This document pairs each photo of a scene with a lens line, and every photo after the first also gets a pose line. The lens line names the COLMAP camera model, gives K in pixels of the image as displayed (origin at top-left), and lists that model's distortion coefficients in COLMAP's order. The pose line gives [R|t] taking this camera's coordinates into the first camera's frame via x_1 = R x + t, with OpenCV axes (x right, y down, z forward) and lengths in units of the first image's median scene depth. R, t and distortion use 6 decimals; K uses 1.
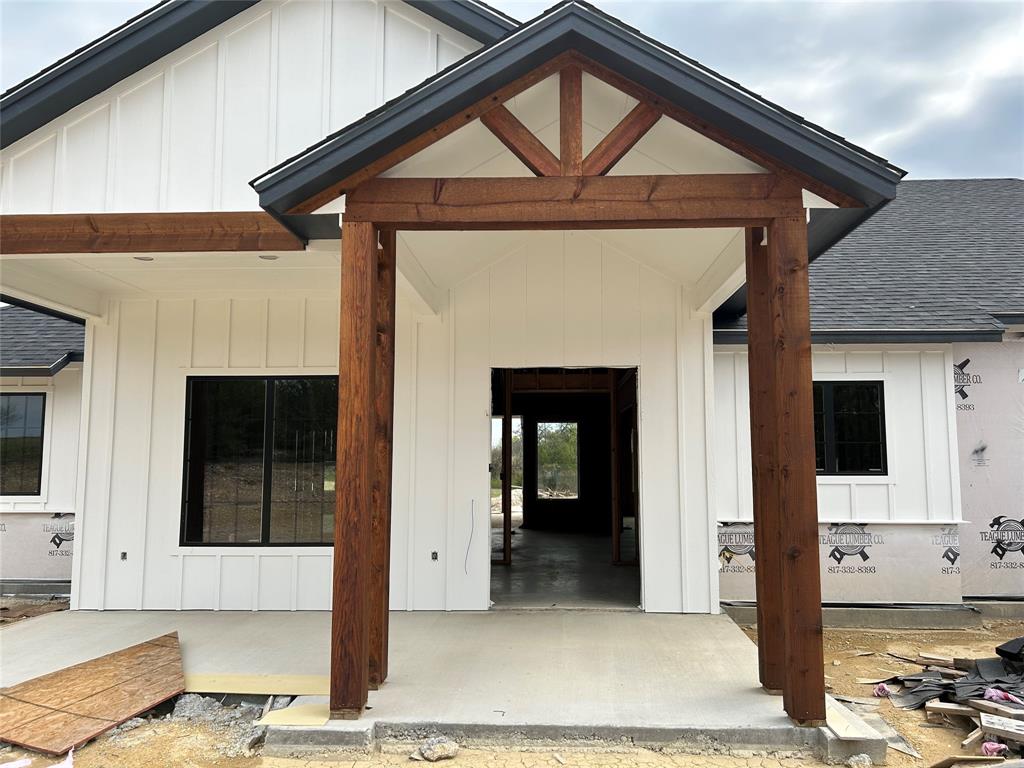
lens RADIAL K [[770.6, 0, 513.4], [0, 770.6, 401.0], [0, 0, 1]] dist [0.072421, -0.082135]
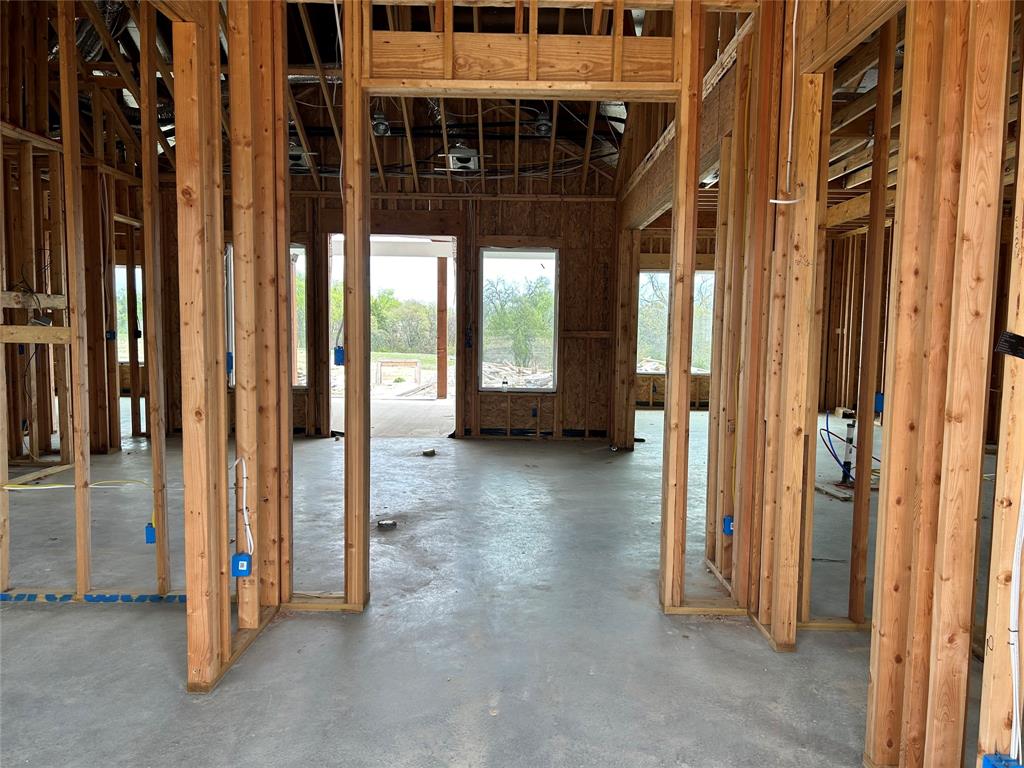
lens RADIAL K [[770.6, 0, 513.4], [0, 770.6, 401.0], [0, 0, 1]] dist [0.072421, -0.082135]
pose [[0.998996, 0.007695, 0.044128, 0.070762], [-0.015434, 0.983942, 0.177821, 0.087323], [-0.042051, -0.178323, 0.983073, 1.081449]]
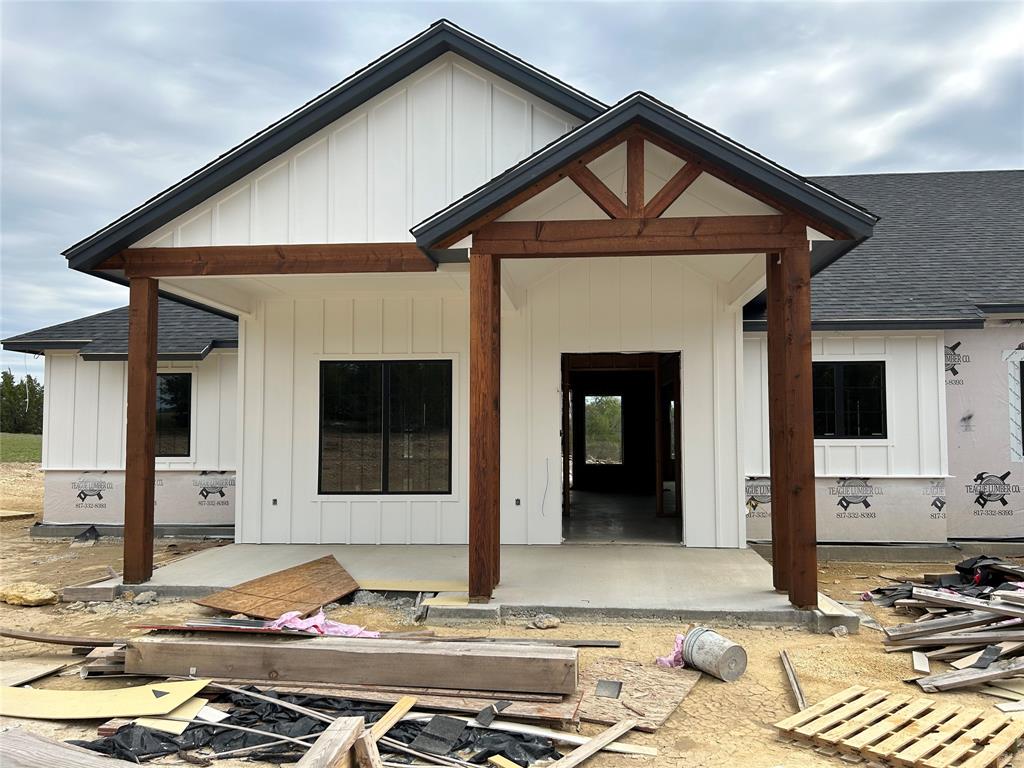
lens RADIAL K [[770.6, 0, 513.4], [0, 770.6, 401.0], [0, 0, 1]] dist [0.072421, -0.082135]
pose [[0.999101, -0.003288, -0.042262, -0.071450], [0.004811, 0.999341, 0.035974, -0.014152], [0.042116, -0.036145, 0.998459, -0.327657]]
